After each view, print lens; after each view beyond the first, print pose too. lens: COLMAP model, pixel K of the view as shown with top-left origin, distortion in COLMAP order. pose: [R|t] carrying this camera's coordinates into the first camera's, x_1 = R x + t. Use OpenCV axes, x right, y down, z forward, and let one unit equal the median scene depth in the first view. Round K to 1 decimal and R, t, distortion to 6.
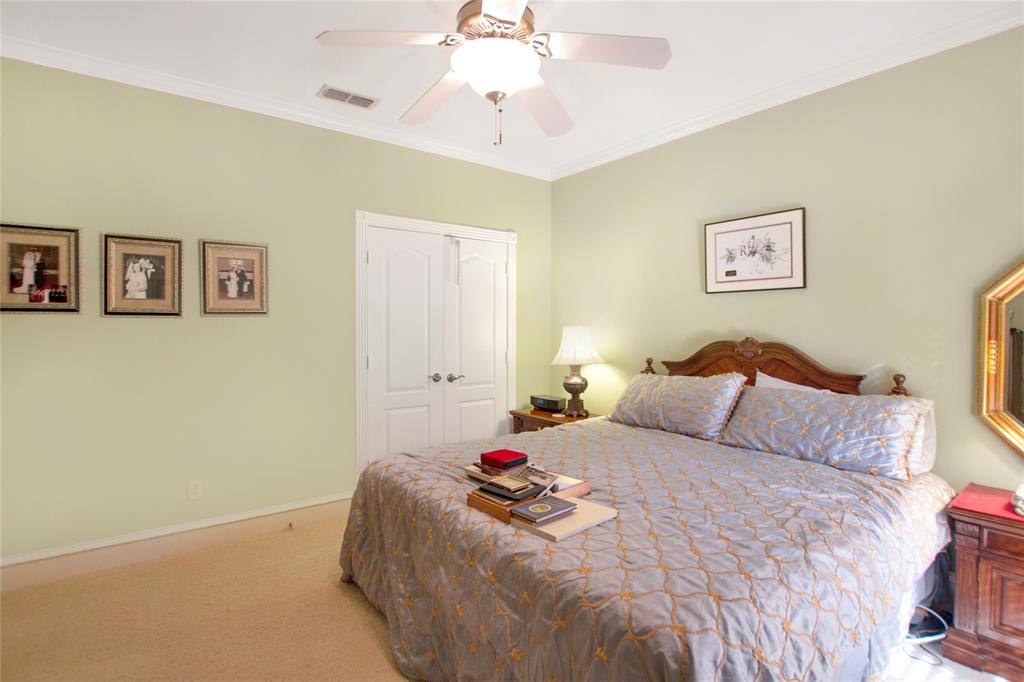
lens RADIAL K [[503.3, 0, 508.6], [0, 503.3, 315.6], [0, 0, 1]] dist [-0.032148, 0.000987]
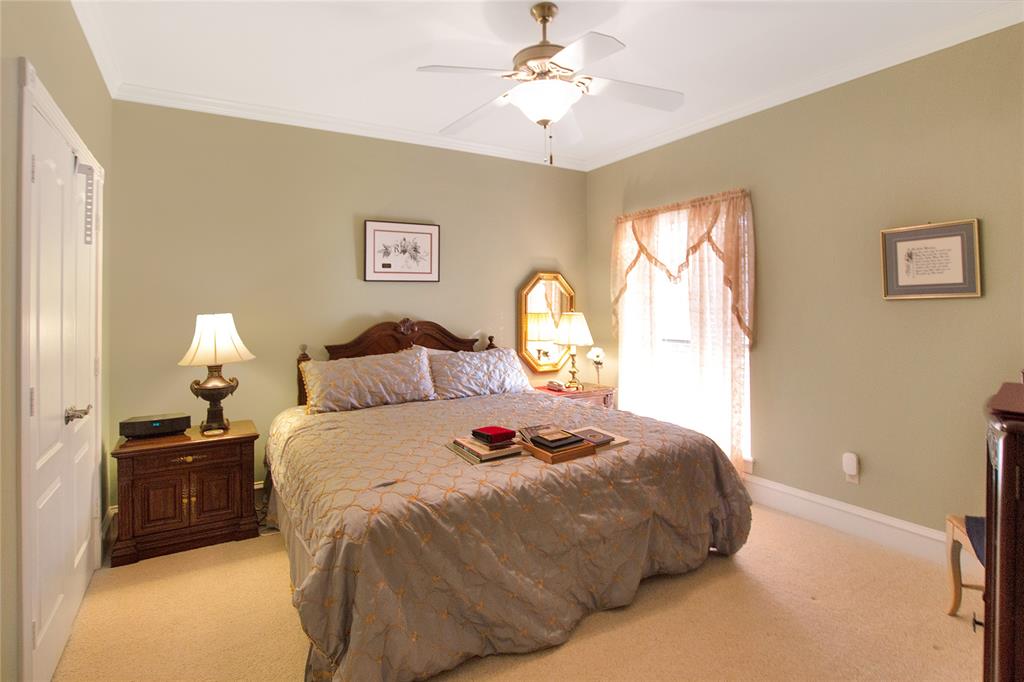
lens RADIAL K [[530.0, 0, 512.8], [0, 530.0, 314.5], [0, 0, 1]] dist [0.001479, 0.000393]
pose [[0.090000, -0.033548, 0.995377, -0.816121], [-0.012968, 0.999308, 0.034853, -0.016844], [-0.995857, -0.016045, 0.089503, 0.599531]]
